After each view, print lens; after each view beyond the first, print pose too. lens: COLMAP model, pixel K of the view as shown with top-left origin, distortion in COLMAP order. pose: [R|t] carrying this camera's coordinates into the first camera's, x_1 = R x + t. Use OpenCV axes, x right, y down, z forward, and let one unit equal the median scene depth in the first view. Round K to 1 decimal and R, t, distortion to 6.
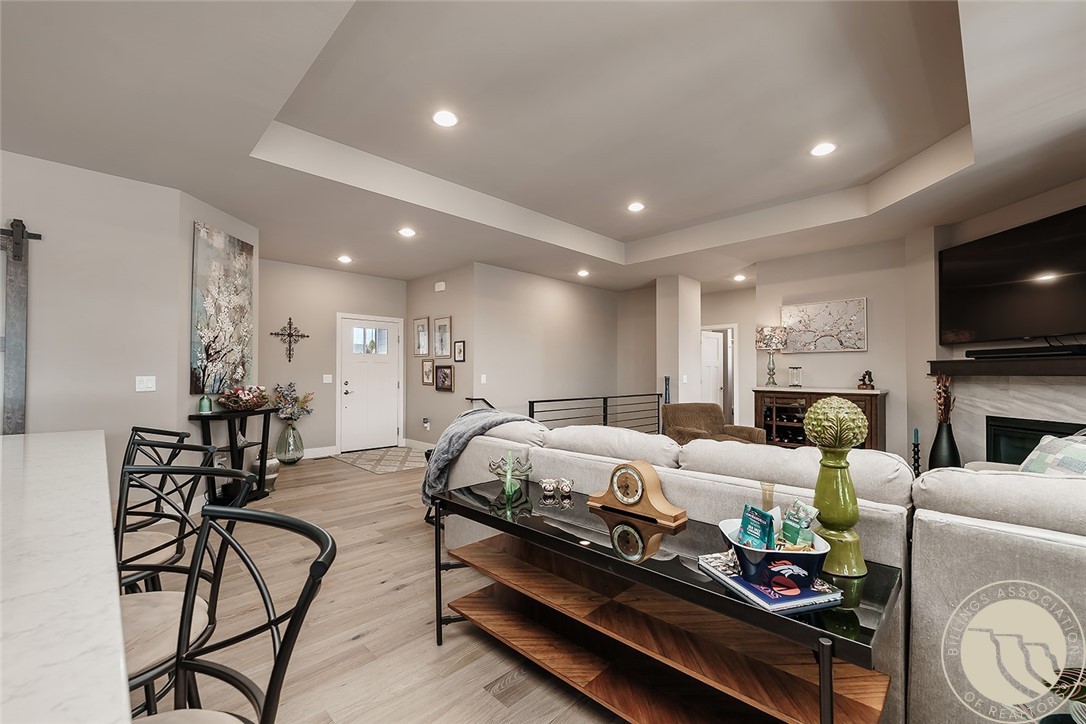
lens RADIAL K [[454.9, 0, 543.7], [0, 454.9, 369.0], [0, 0, 1]] dist [-0.002168, -0.000307]
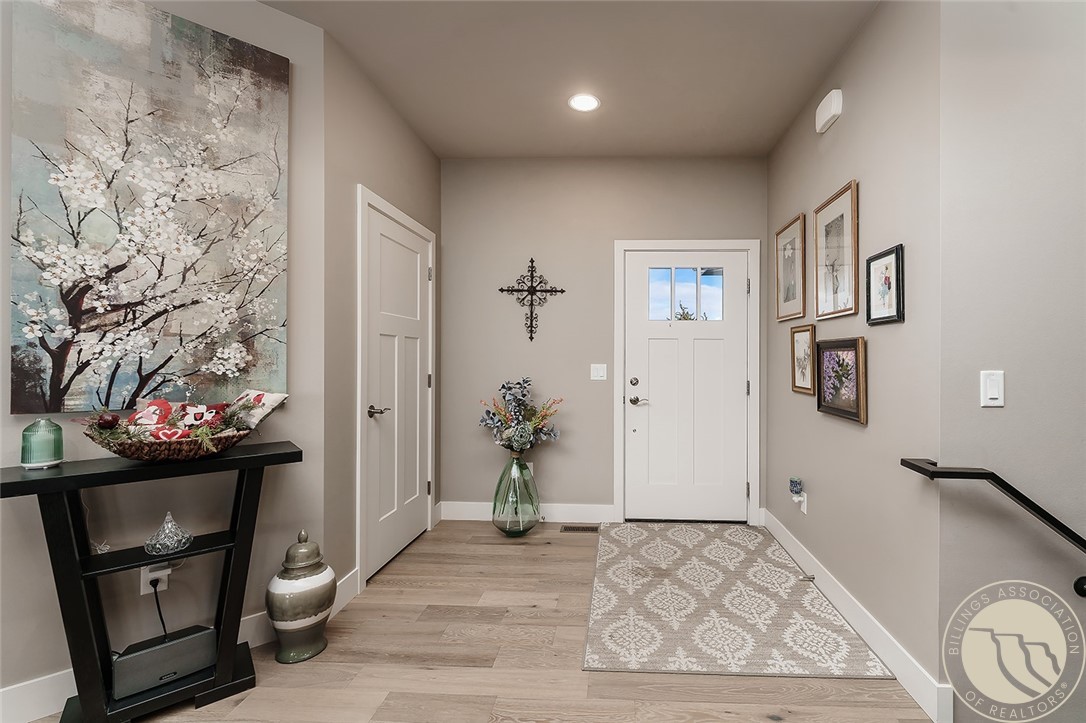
lens RADIAL K [[536.6, 0, 541.7], [0, 536.6, 353.8], [0, 0, 1]] dist [-0.004914, -0.000711]
pose [[0.677763, -0.003725, -0.735271, -0.080101], [0.000888, 0.999991, -0.004248, 0.003884], [0.735280, 0.002226, 0.677760, 0.589120]]
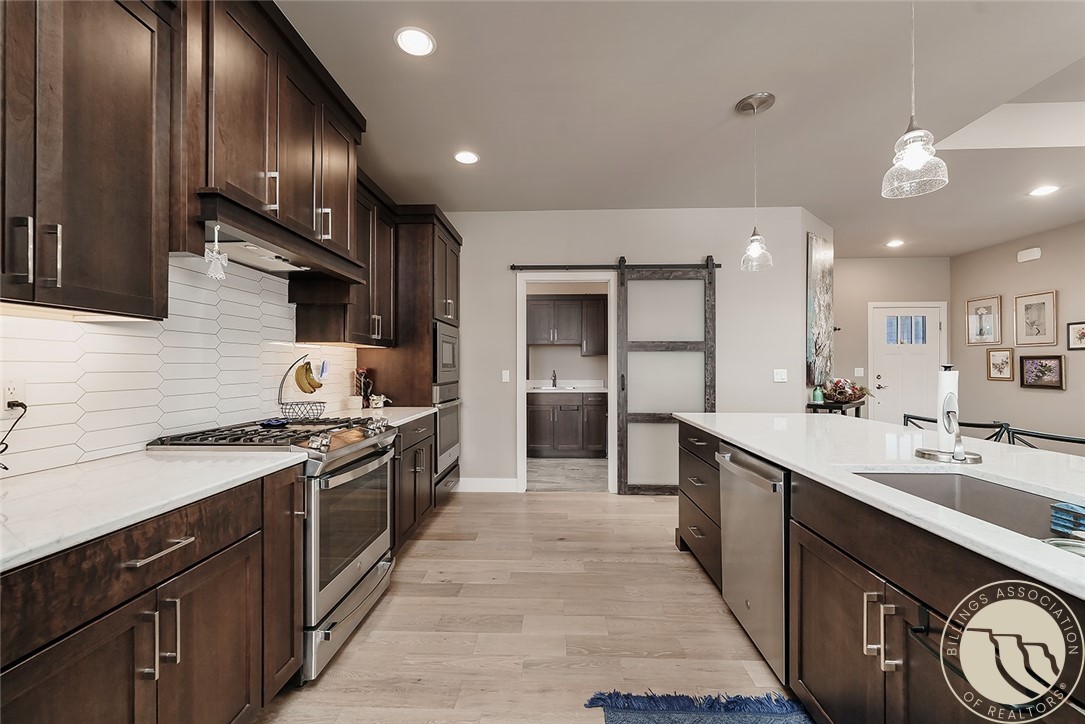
lens RADIAL K [[454.5, 0, 567.0], [0, 454.5, 362.5], [0, 0, 1]] dist [-0.002168, -0.000307]
pose [[0.676937, -0.010267, -0.735969, -0.201678], [0.010759, 0.999934, -0.004053, -0.001655], [0.735962, -0.005175, 0.677003, -0.116109]]
